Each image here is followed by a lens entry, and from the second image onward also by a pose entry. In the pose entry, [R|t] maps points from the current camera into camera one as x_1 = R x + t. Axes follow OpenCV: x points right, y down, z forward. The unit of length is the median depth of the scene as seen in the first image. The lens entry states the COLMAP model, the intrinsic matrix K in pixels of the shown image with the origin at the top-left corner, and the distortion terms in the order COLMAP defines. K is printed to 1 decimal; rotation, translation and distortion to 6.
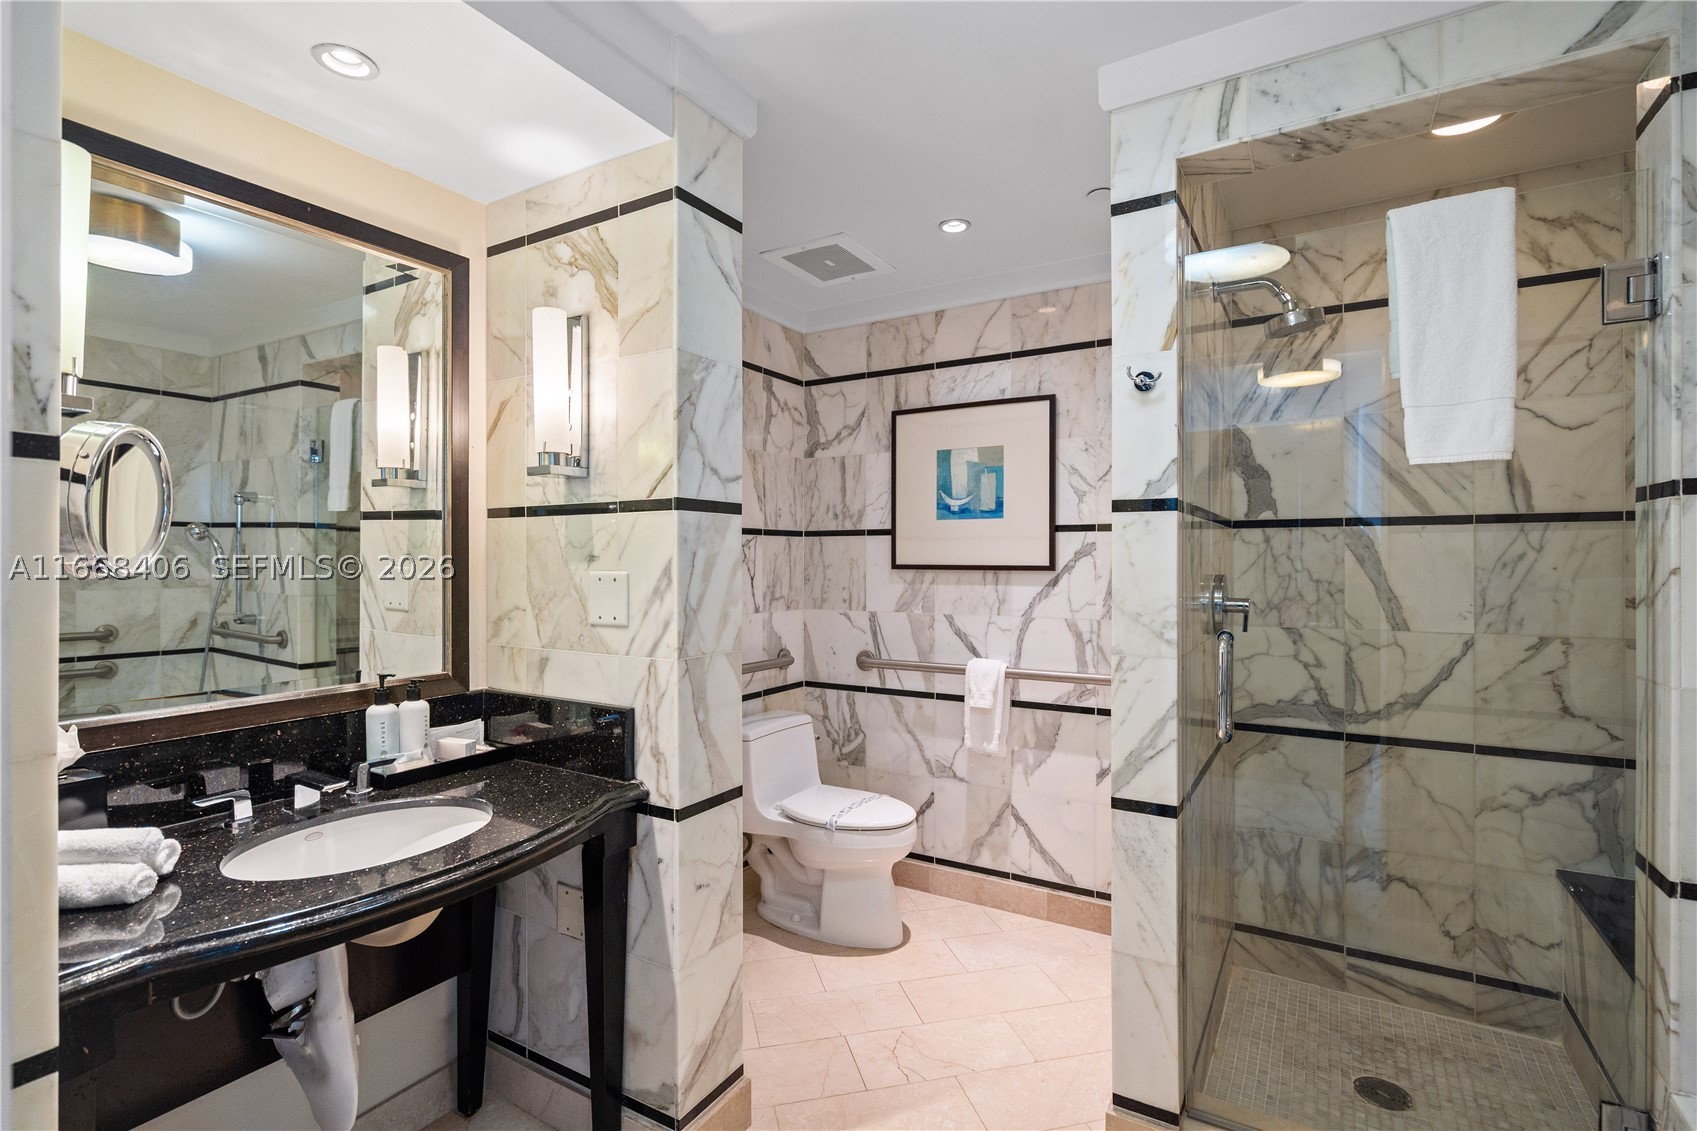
lens RADIAL K [[789.6, 0, 836.8], [0, 789.6, 558.3], [0, 0, 1]] dist [-0.005764, 0.002545]
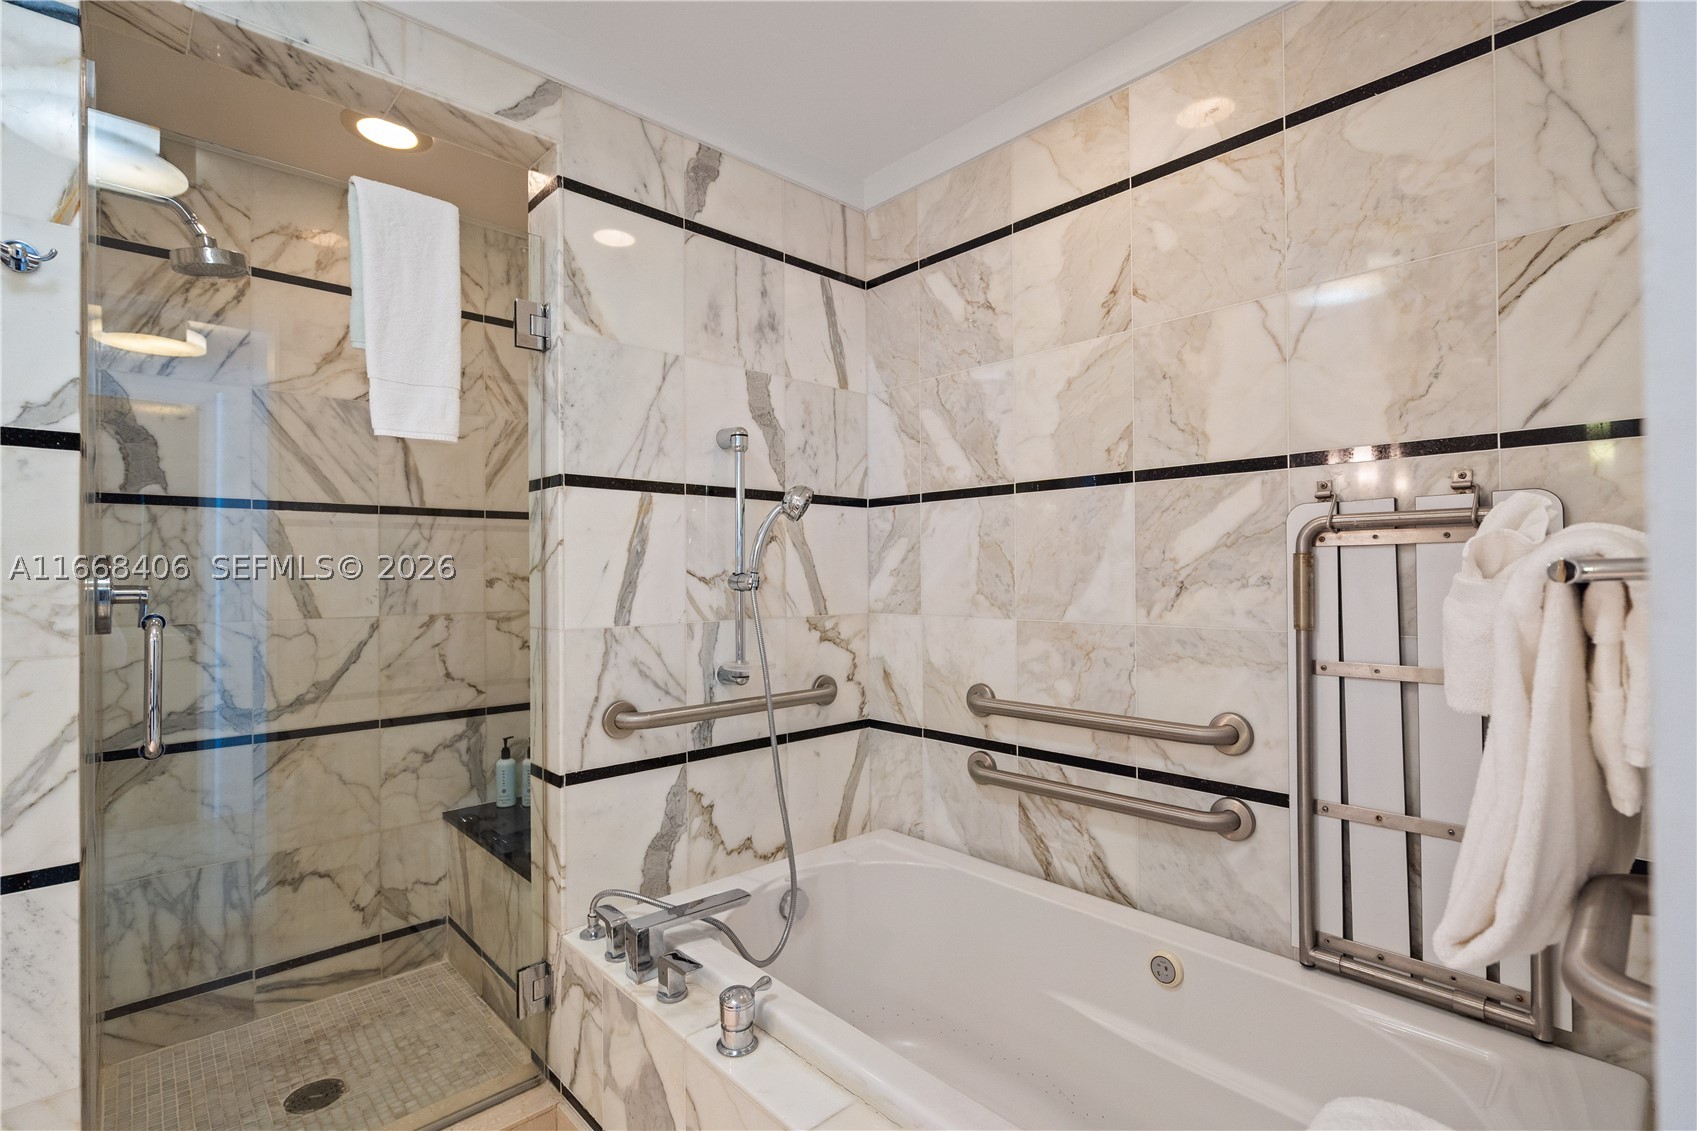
lens RADIAL K [[789.6, 0, 845.5], [0, 789.6, 565.3], [0, 0, 1]] dist [-0.005764, 0.002545]
pose [[0.266531, 0.010373, 0.963770, -0.056493], [0.004866, 0.999915, -0.012108, 0.043119], [-0.963814, 0.007917, 0.266458, 0.103999]]
